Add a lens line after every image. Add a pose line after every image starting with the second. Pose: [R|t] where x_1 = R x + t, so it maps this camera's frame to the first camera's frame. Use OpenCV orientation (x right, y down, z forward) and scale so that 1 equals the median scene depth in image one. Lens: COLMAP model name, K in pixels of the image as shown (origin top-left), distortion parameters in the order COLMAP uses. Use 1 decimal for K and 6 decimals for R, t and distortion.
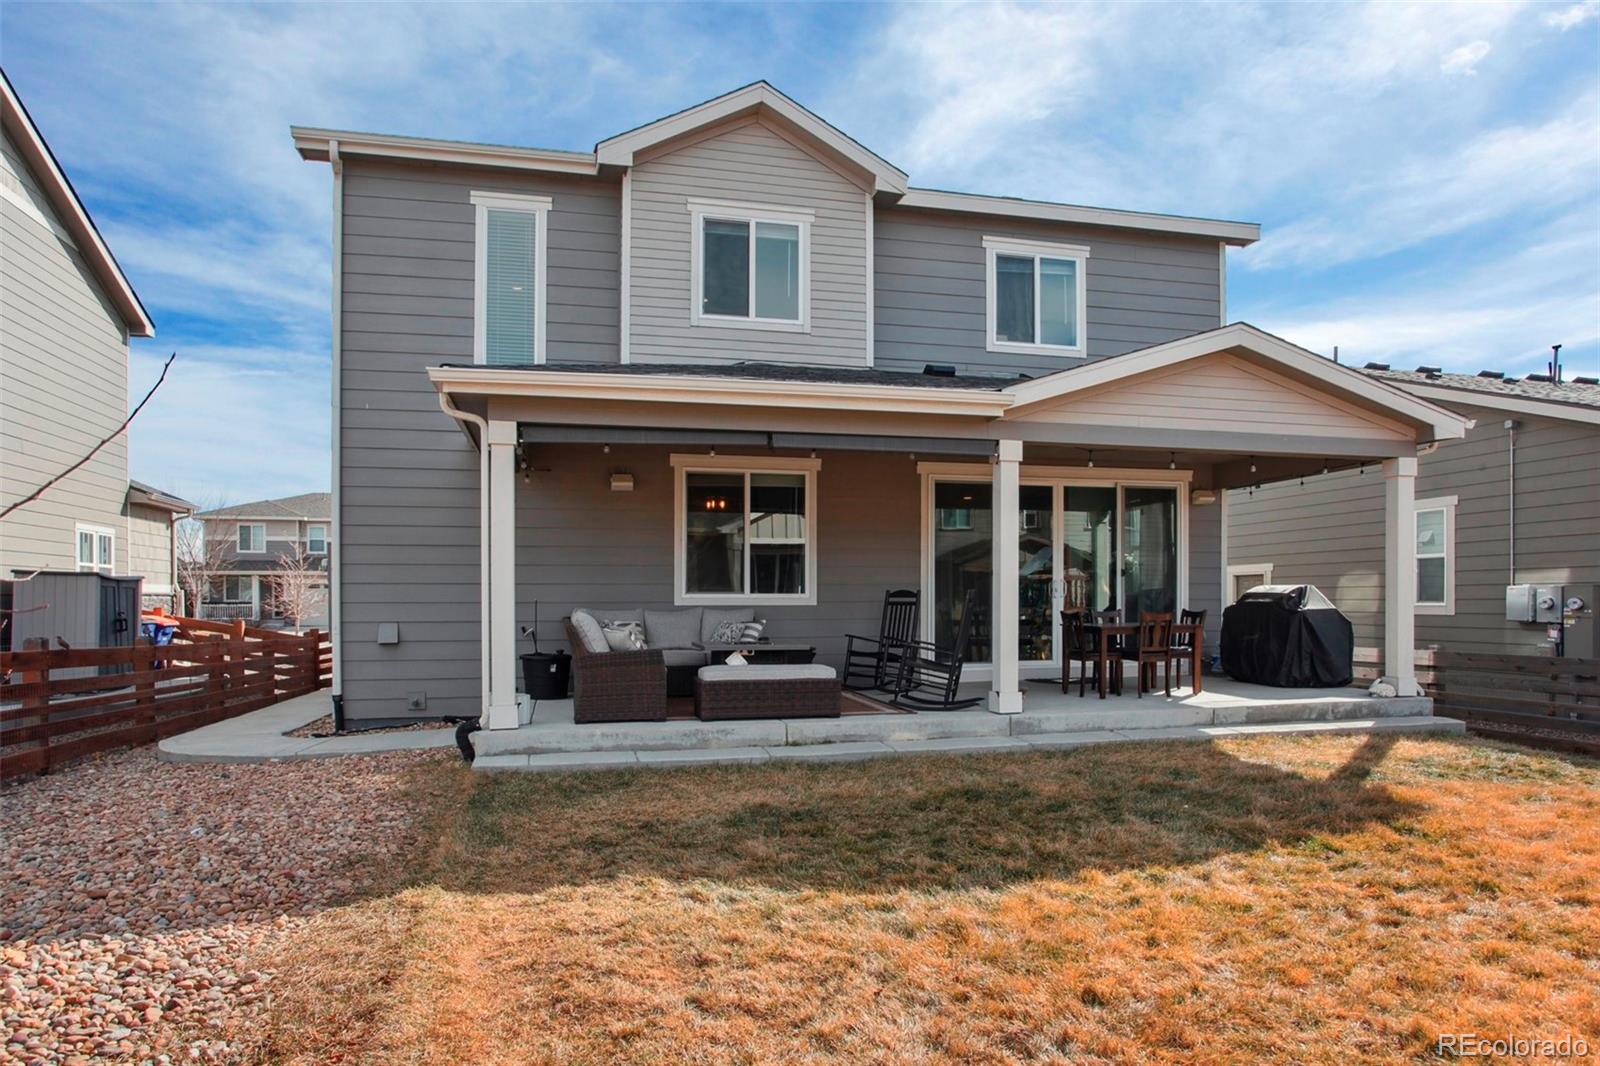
lens RADIAL K [[975.6, 0, 809.5], [0, 975.6, 584.4], [0, 0, 1]] dist [-0.032328, 0.001283]
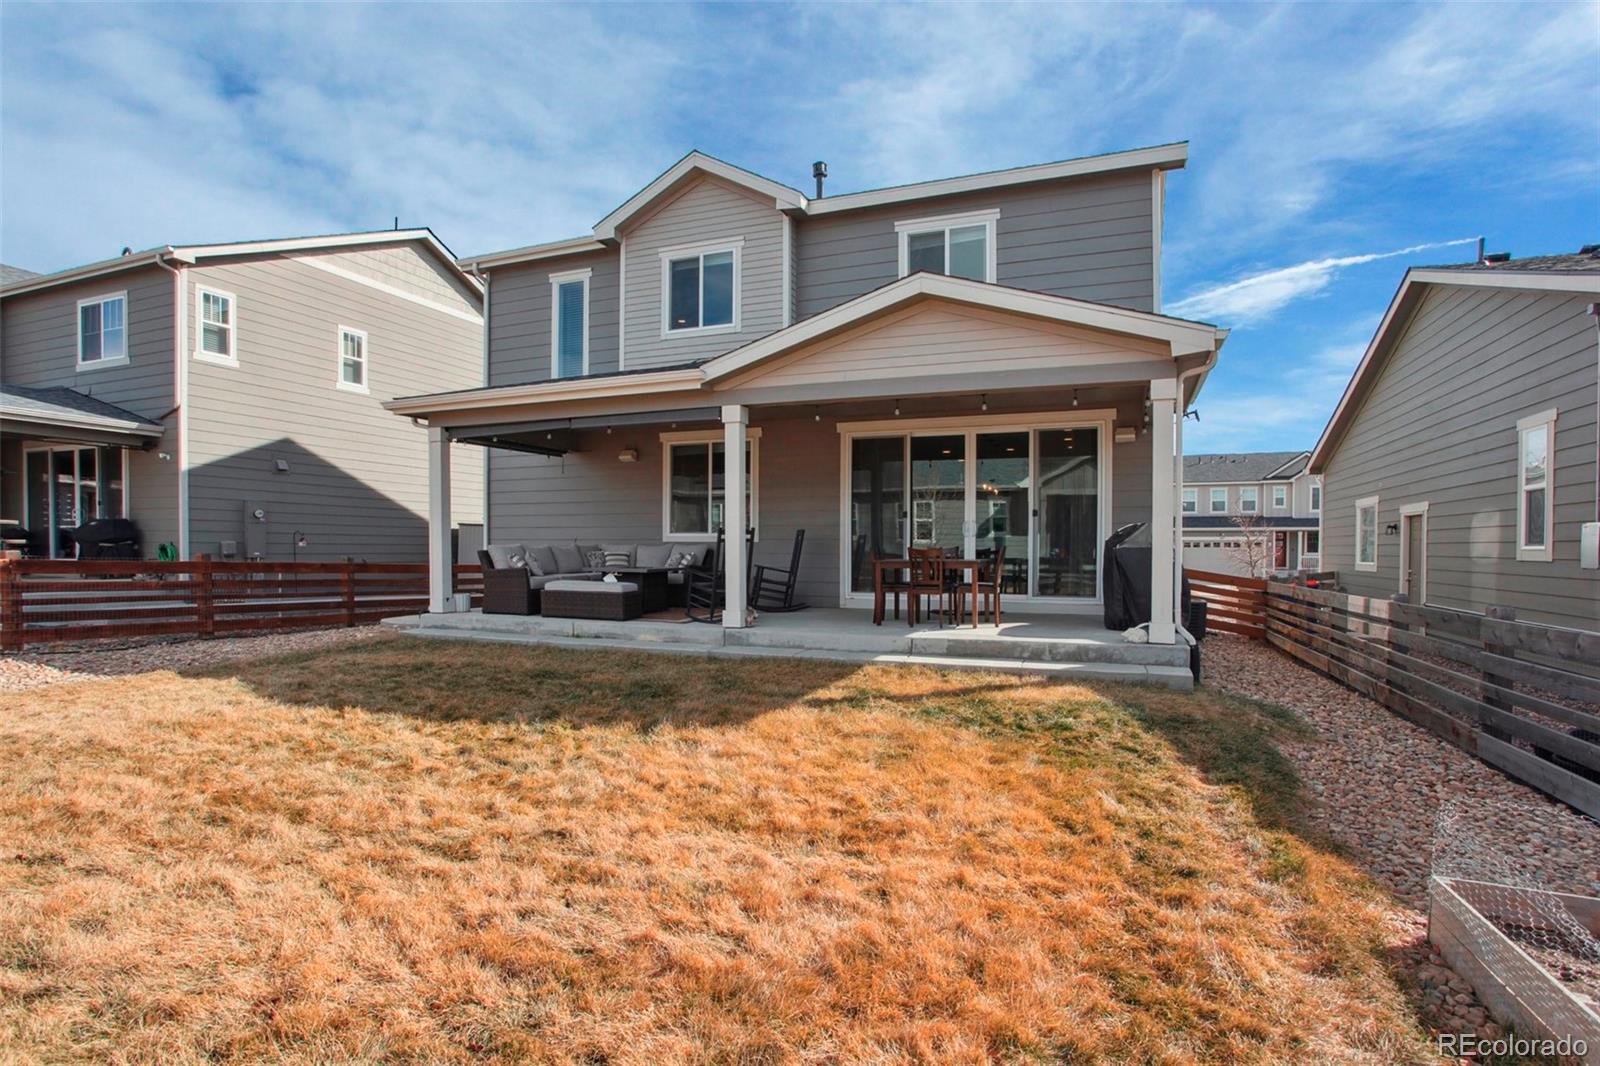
lens RADIAL K [[797.1, 0, 795.5], [0, 797.1, 537.0], [0, 0, 1]] dist [-0.052561, 0.026823]
pose [[0.820687, 0.000790, -0.571378, 0.690255], [0.002275, 0.999987, 0.004651, 0.010781], [0.571374, -0.005117, 0.820674, 0.178623]]
